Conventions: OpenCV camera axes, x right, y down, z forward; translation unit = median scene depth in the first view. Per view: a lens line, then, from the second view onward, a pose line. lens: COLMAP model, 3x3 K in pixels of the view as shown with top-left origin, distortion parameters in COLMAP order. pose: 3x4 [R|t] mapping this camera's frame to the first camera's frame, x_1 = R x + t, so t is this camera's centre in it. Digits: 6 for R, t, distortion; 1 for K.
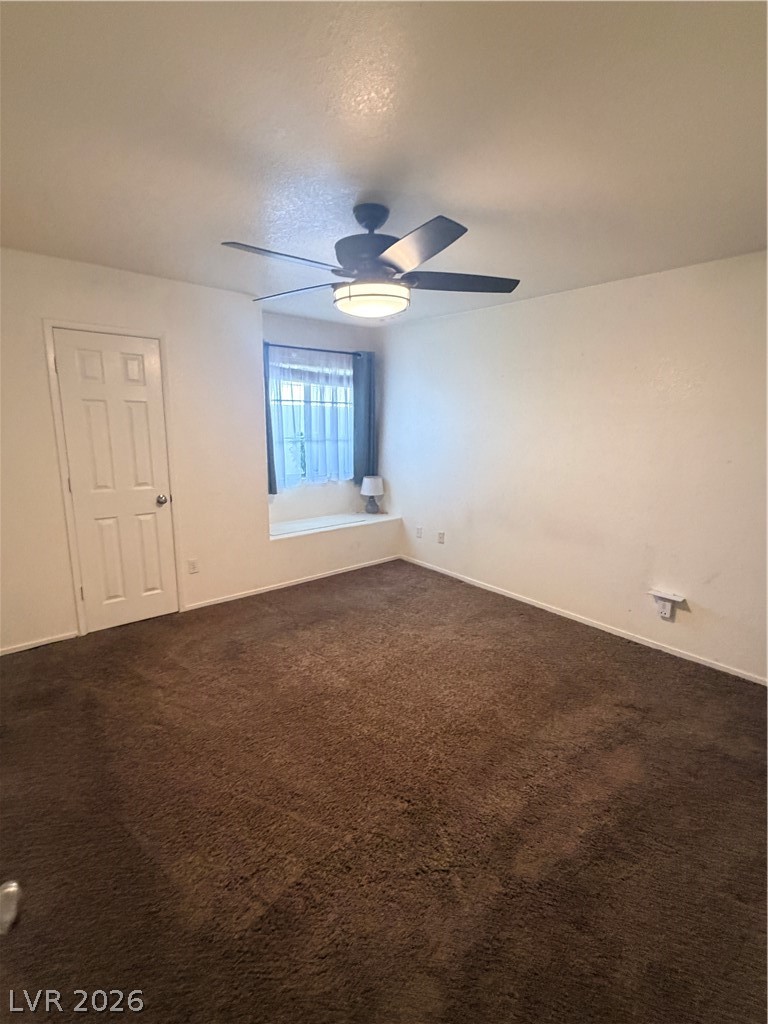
lens RADIAL K [[465.7, 0, 386.0], [0, 465.7, 508.4], [0, 0, 1]] dist [0.001512, -0.000931]
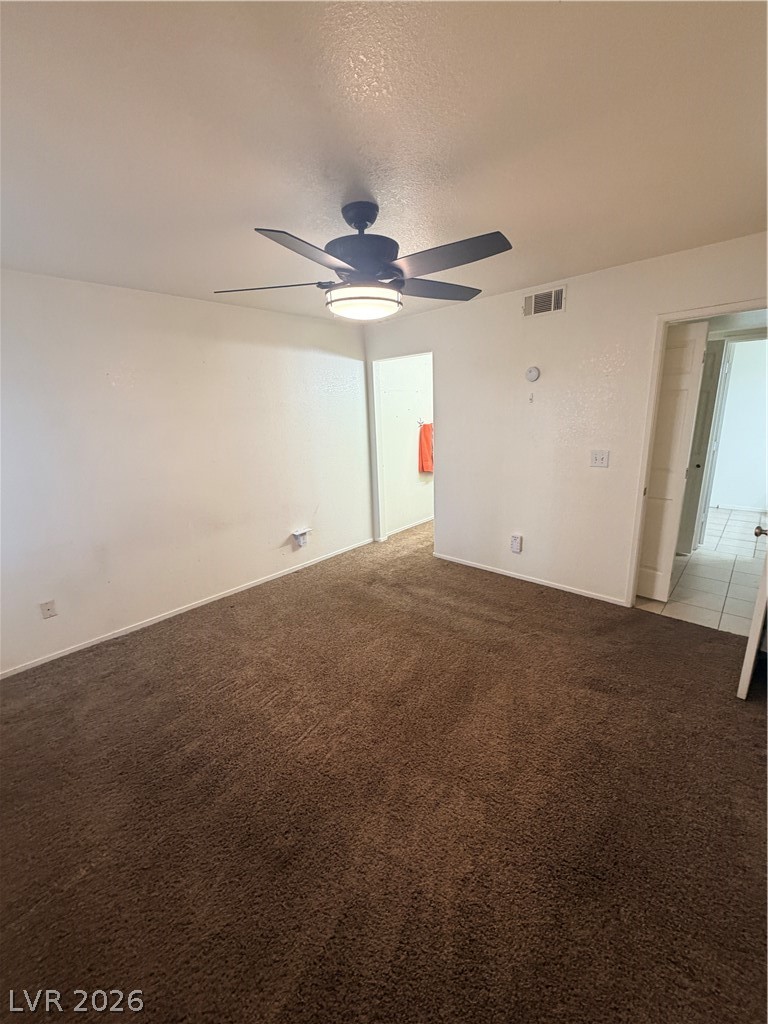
lens RADIAL K [[407.7, 0, 385.0], [0, 407.7, 511.3], [0, 0, 1]] dist [0.001103, -0.000653]
pose [[-0.128453, -0.251007, 0.959424, -0.822065], [0.222309, 0.935531, 0.274520, -0.212408], [-0.966477, 0.248551, -0.064370, 0.949848]]
